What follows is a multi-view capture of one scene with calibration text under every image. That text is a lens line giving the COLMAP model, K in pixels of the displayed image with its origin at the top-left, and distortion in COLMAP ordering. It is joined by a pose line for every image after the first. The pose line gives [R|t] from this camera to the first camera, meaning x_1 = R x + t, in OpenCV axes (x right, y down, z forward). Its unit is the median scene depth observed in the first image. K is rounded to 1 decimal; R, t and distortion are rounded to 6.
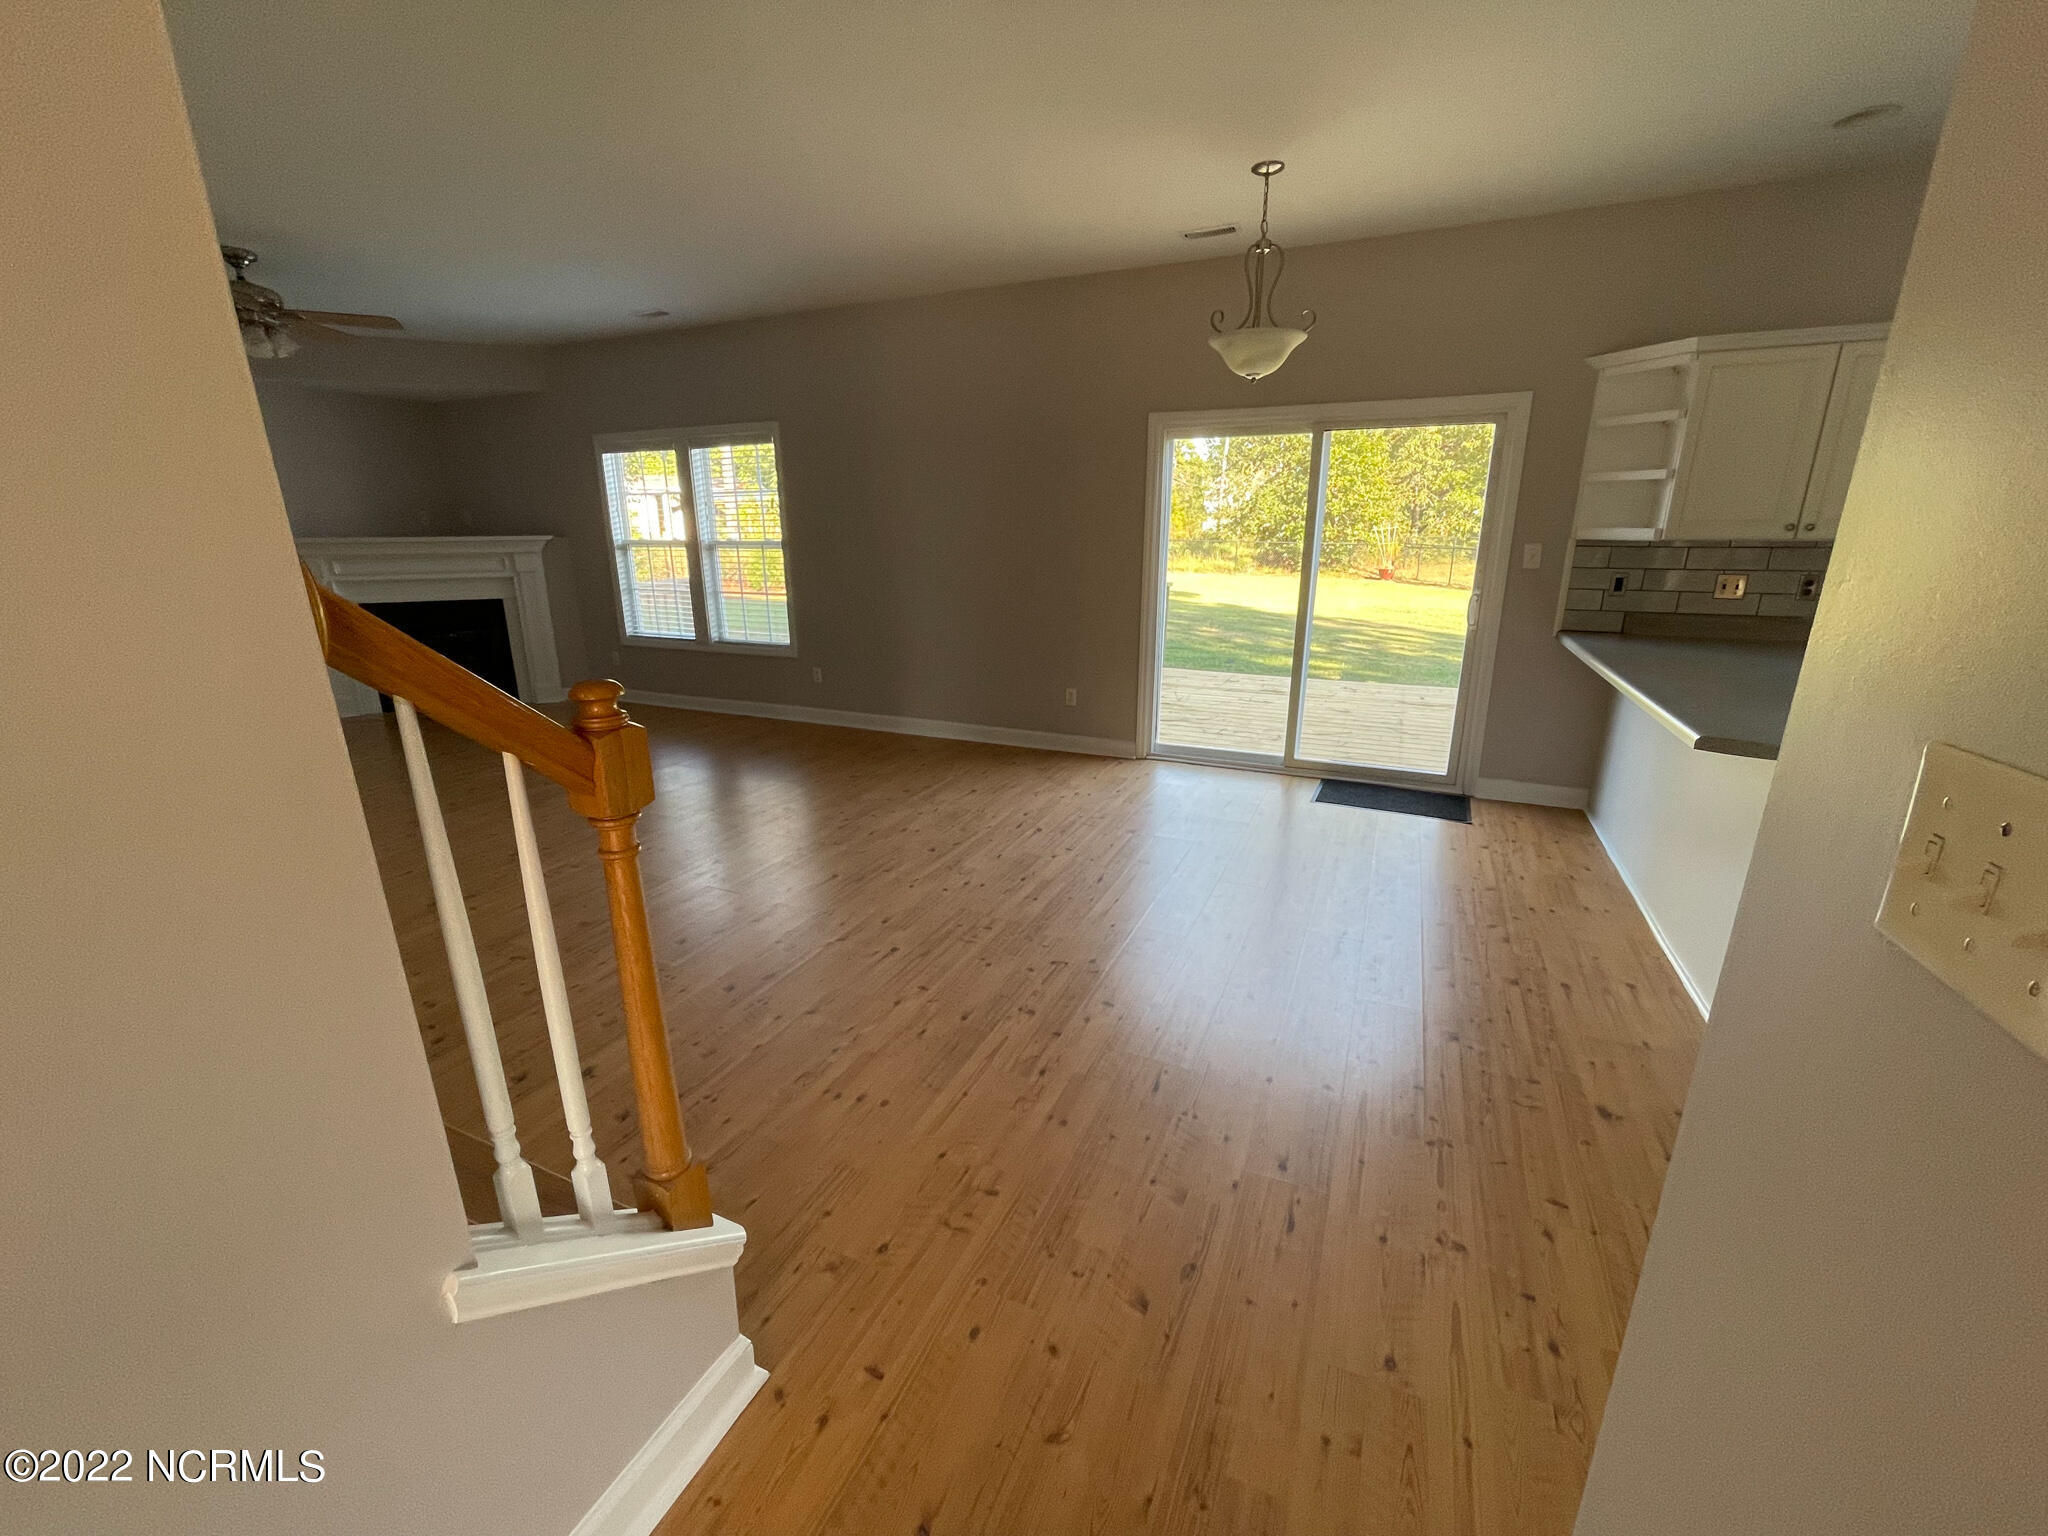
lens RADIAL K [[829.4, 0, 1018.9], [0, 829.4, 767.2], [0, 0, 1]] dist [-0.003491, 0.000703]
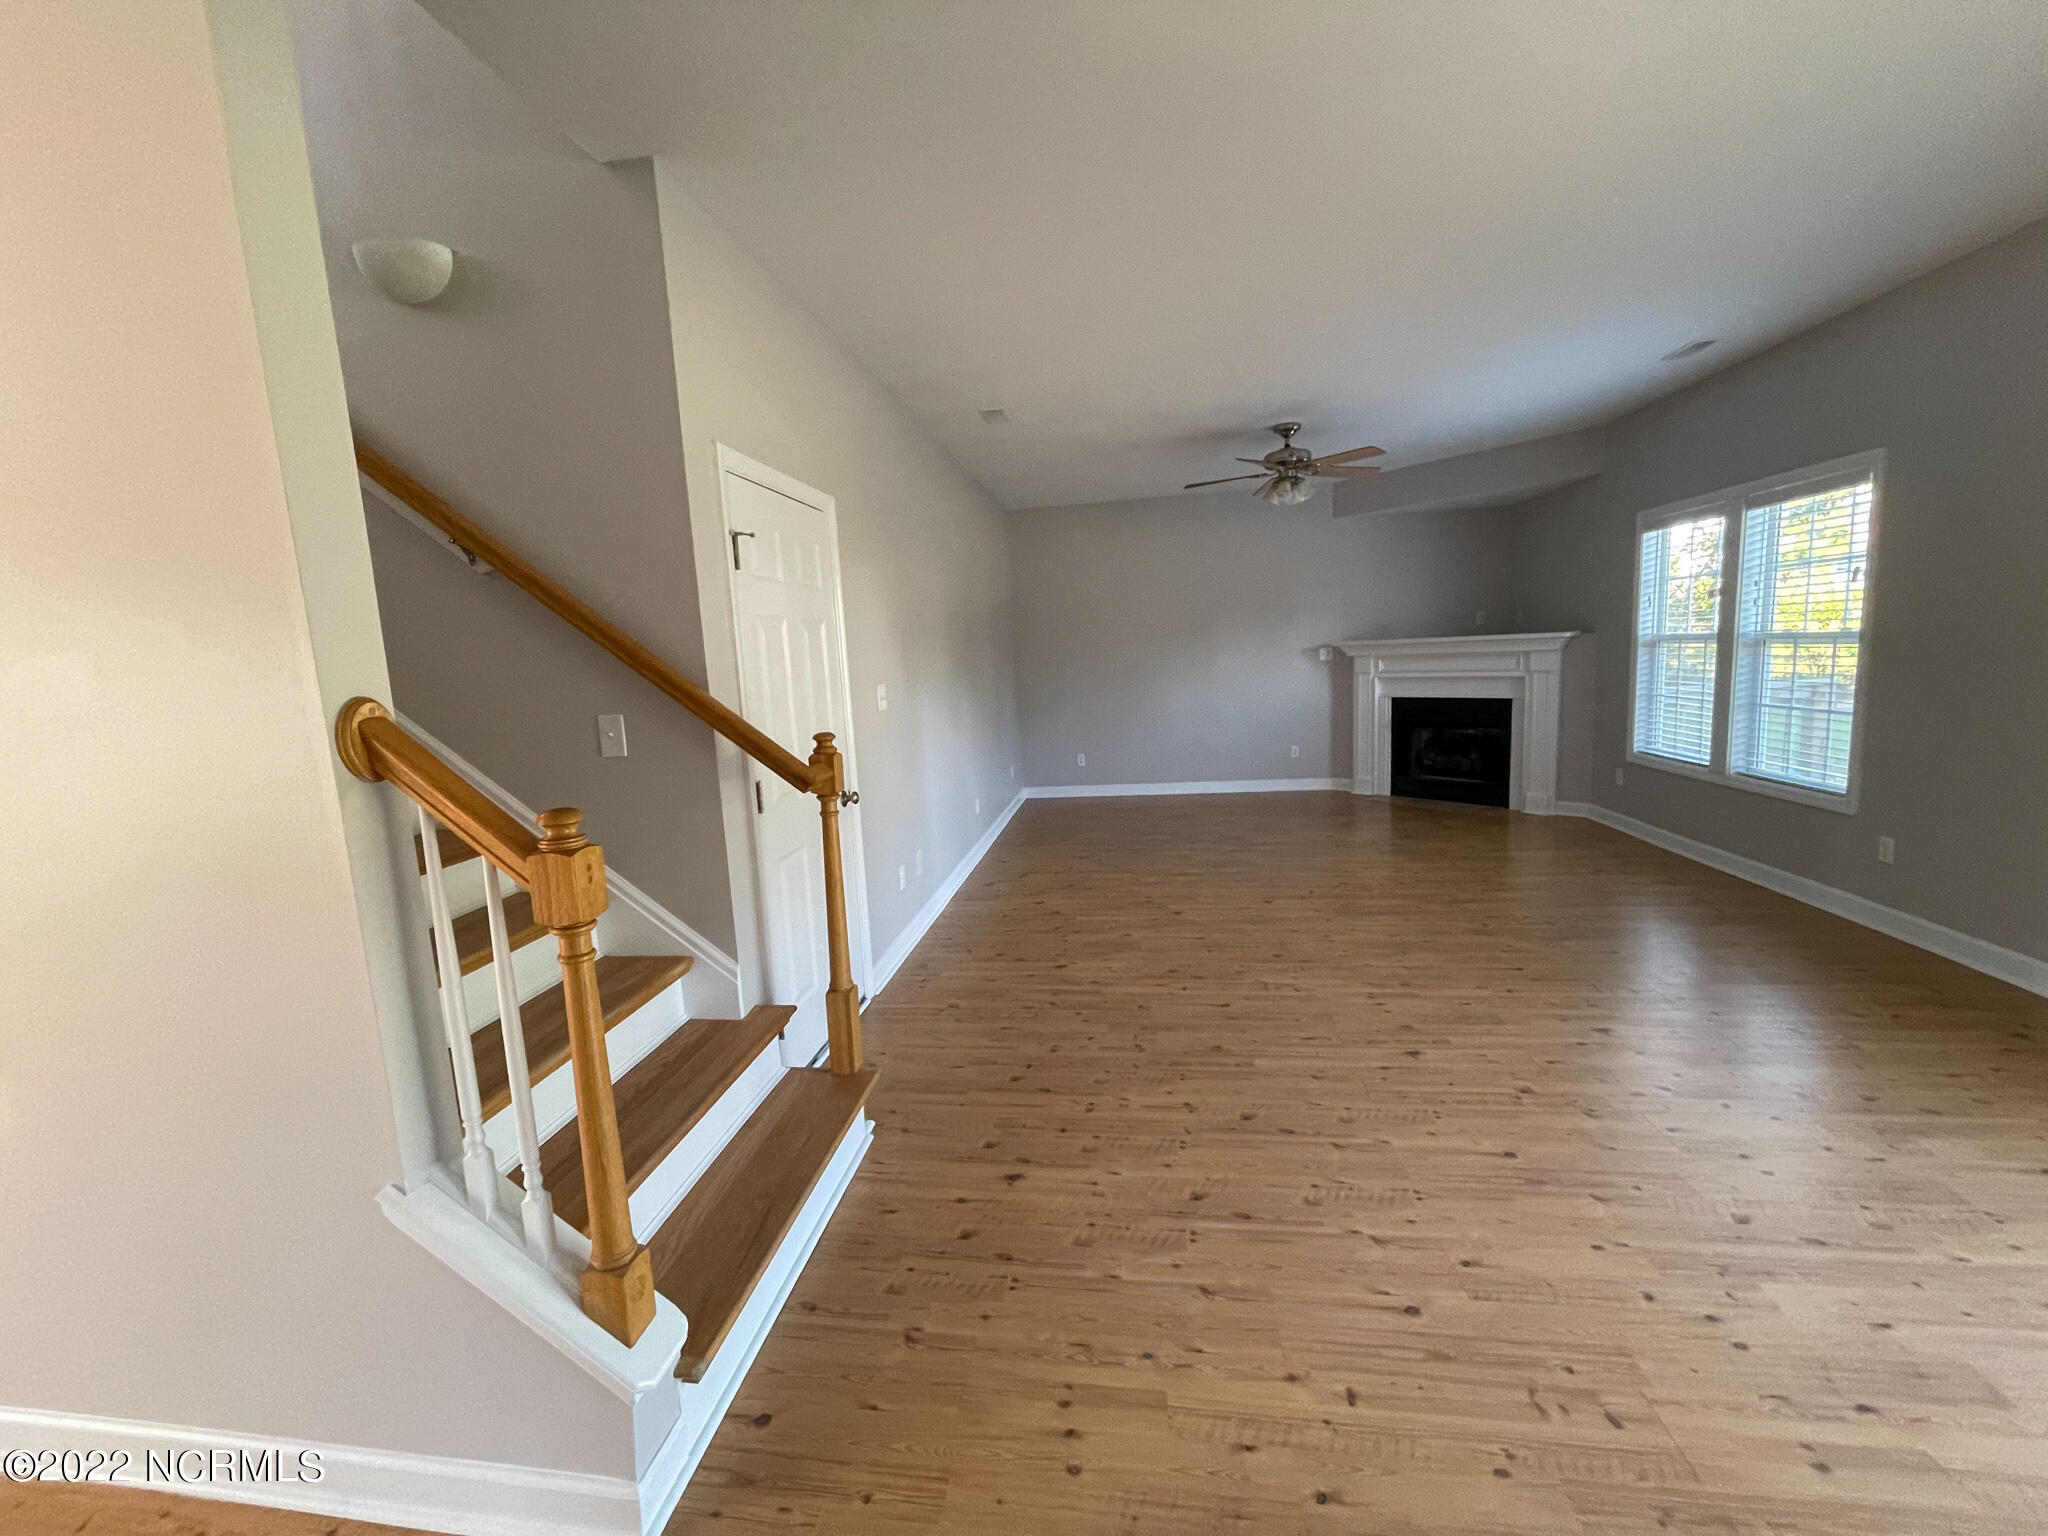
lens RADIAL K [[829.4, 0, 1016.5], [0, 829.4, 764.7], [0, 0, 1]] dist [-0.003491, 0.000703]
pose [[0.277567, 0.121241, -0.953025, 0.142517], [-0.219508, 0.973767, 0.059948, -0.068310], [0.935293, 0.192558, 0.296899, 0.222633]]
